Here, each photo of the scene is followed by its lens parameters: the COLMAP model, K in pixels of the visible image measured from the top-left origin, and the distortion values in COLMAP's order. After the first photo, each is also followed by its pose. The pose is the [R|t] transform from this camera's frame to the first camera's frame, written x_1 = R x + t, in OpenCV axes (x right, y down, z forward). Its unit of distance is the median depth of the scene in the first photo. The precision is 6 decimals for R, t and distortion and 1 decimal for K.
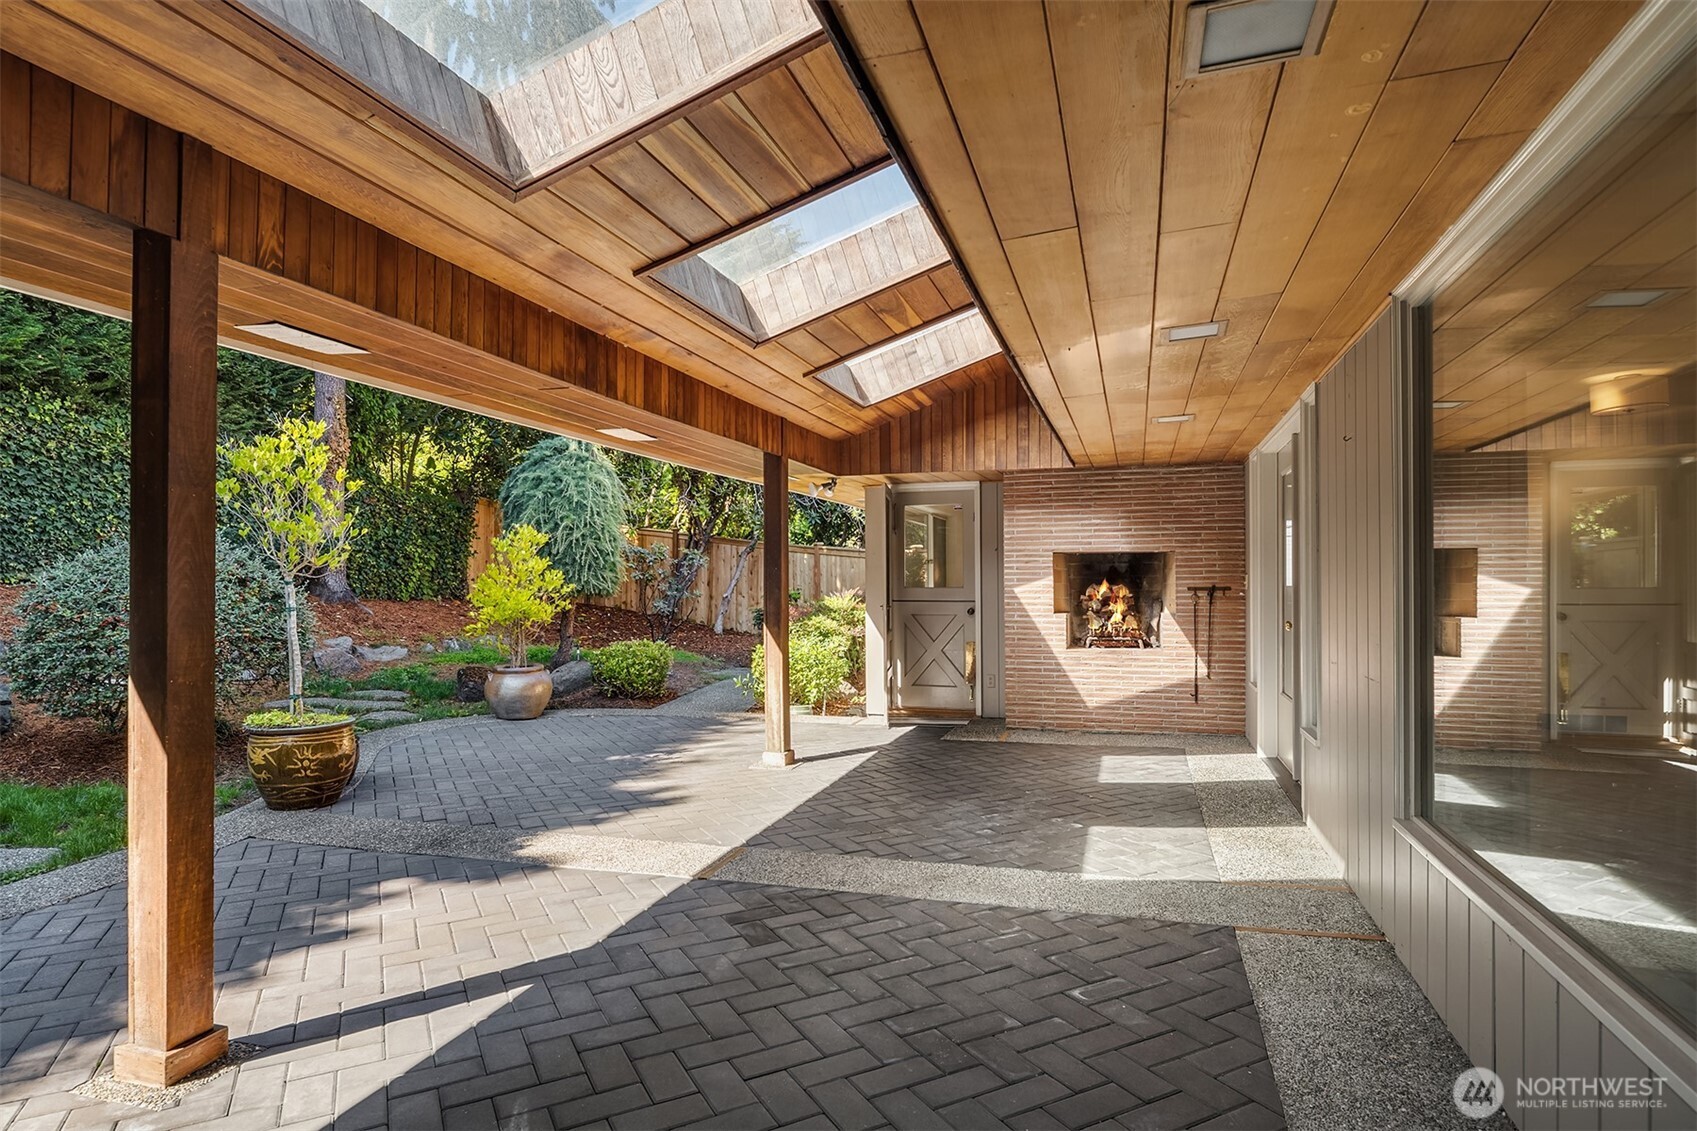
lens RADIAL K [[937.6, 0, 845.6], [0, 937.6, 579.5], [0, 0, 1]] dist [0.003289, 0.001387]
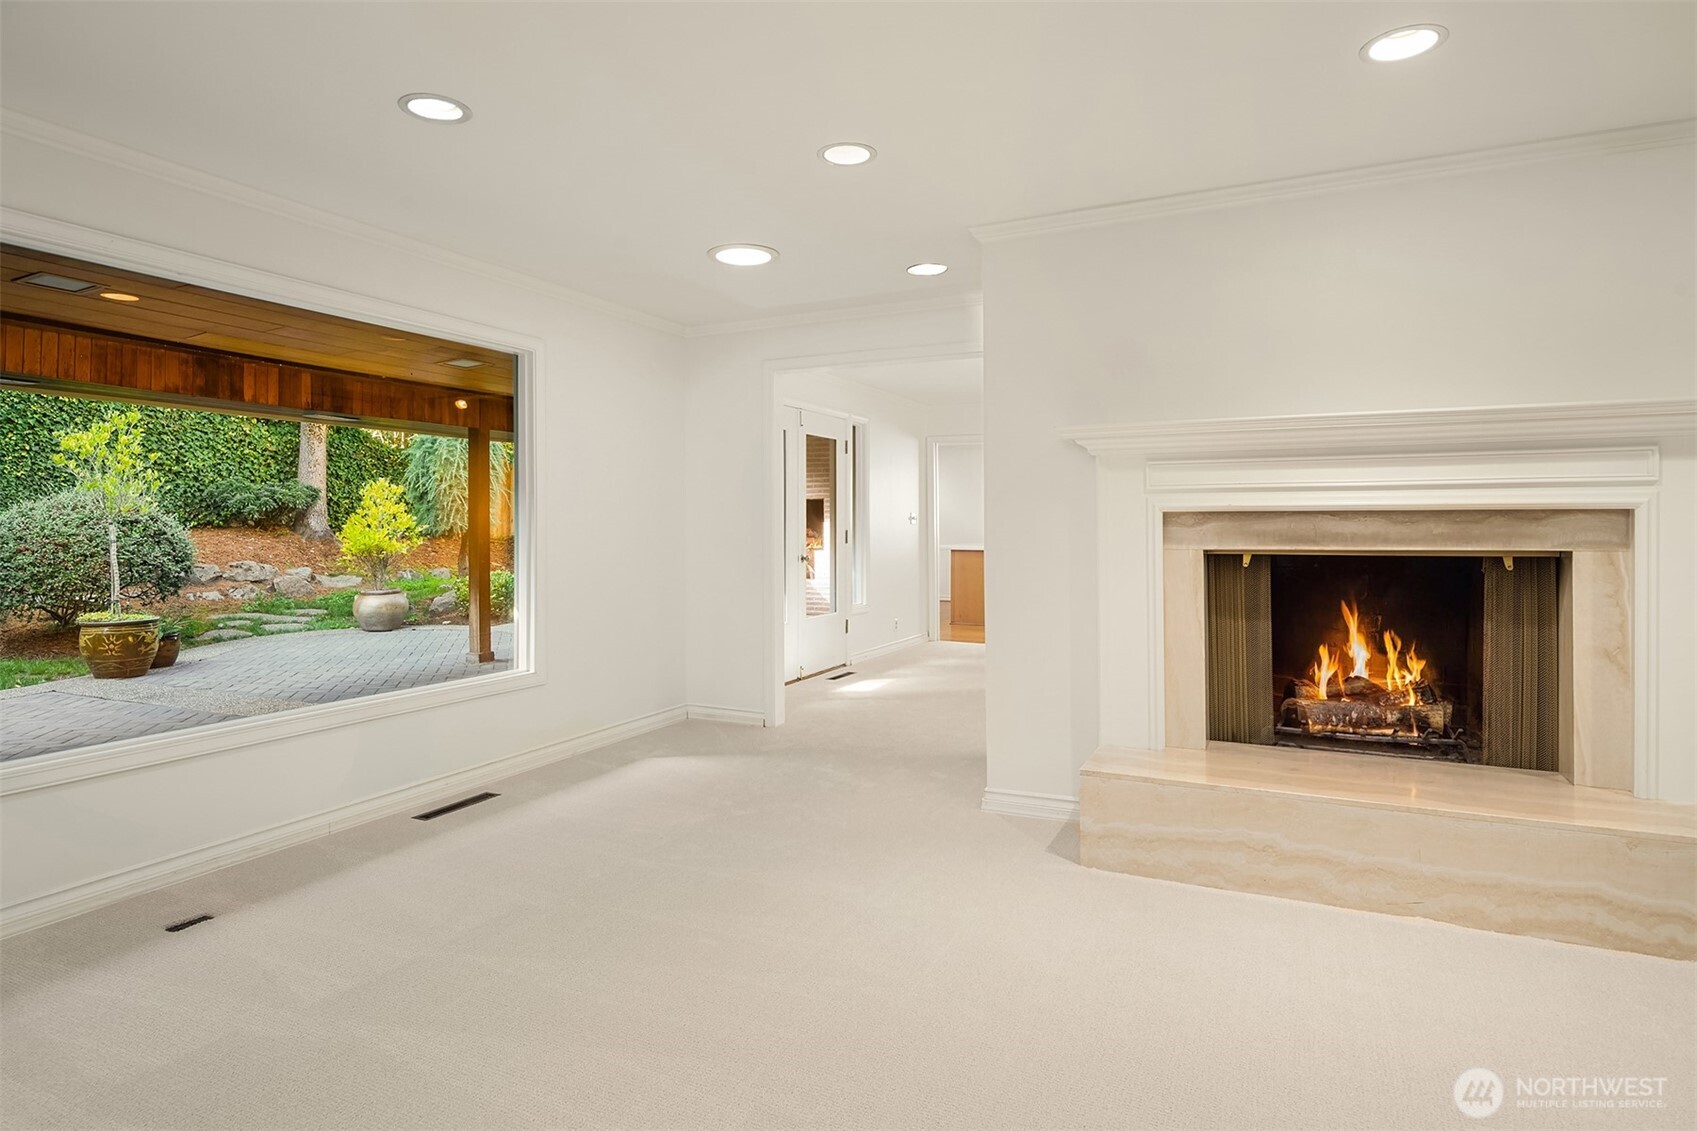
lens RADIAL K [[937.6, 0, 824.8], [0, 937.6, 524.2], [0, 0, 1]] dist [0.003289, 0.001387]
pose [[0.988416, 0.001505, -0.151759, 0.534310], [-0.001059, 0.999995, 0.003016, -0.000888], [0.151763, -0.002820, 0.988413, -0.202832]]
